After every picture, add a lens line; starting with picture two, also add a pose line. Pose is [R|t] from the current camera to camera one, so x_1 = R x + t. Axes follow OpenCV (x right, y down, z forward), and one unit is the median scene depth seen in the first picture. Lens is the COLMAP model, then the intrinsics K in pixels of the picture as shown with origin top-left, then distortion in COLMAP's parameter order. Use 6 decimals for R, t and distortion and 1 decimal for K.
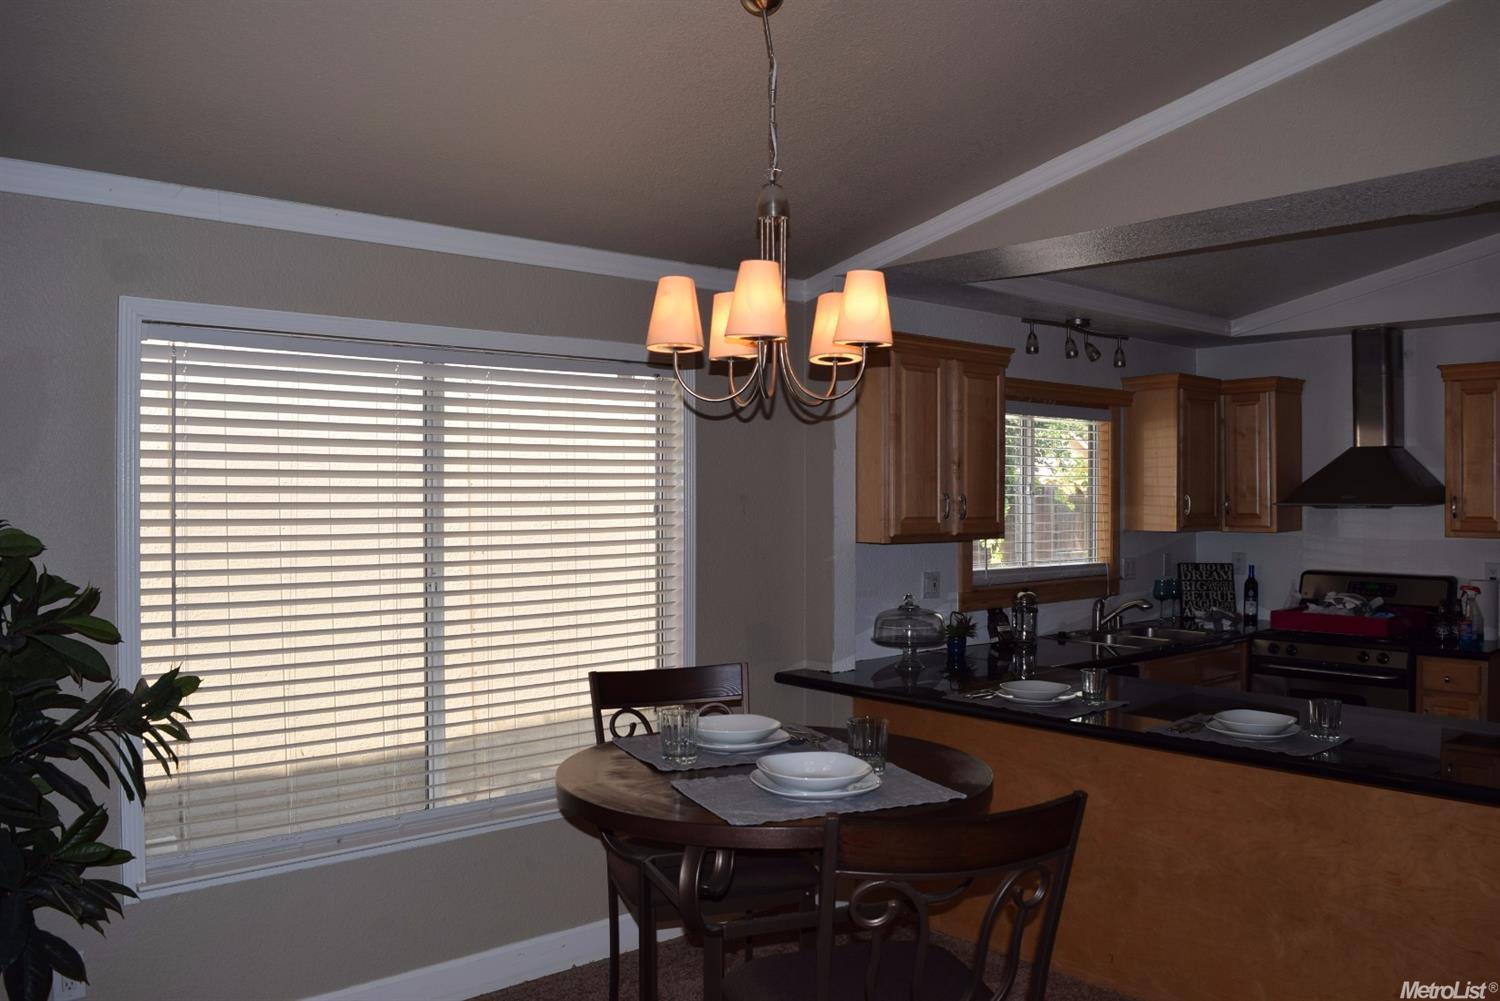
lens RADIAL K [[1186.9, 0, 750.0], [0, 1186.9, 500.5], [0, 0, 1]] dist [-0.090273, 0.010486]
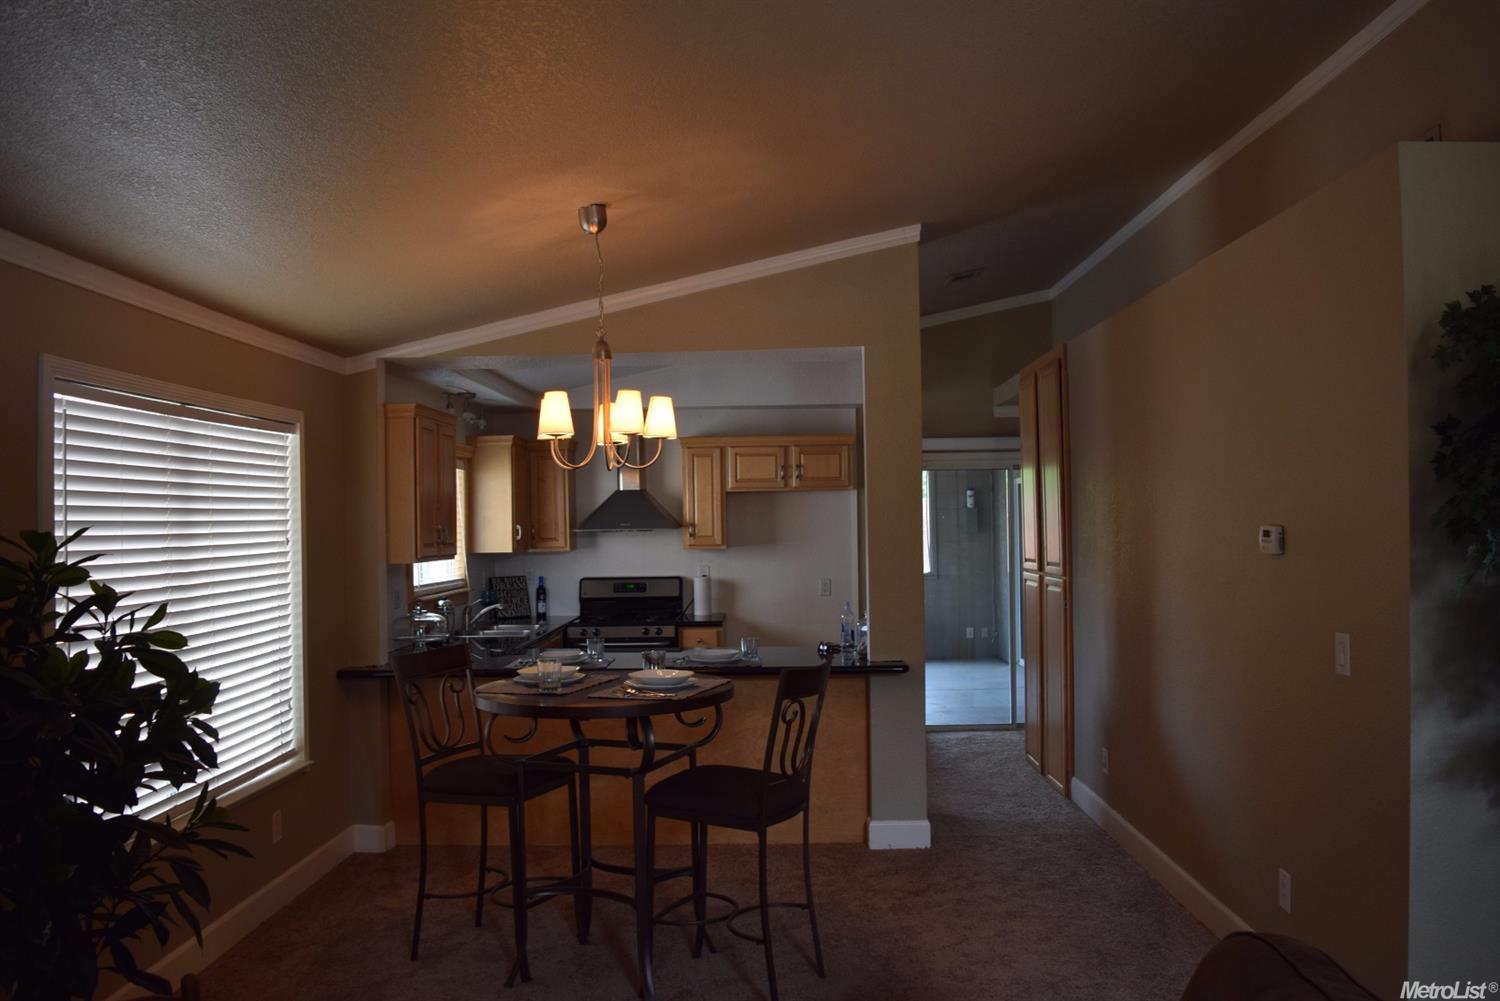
lens RADIAL K [[1186.9, 0, 750.0], [0, 1186.9, 500.5], [0, 0, 1]] dist [-0.090273, 0.010486]
pose [[0.676369, 0.000098, 0.736563, -0.480136], [0.022348, 0.999537, -0.020655, 0.001247], [-0.736224, 0.030431, 0.676054, -0.128782]]
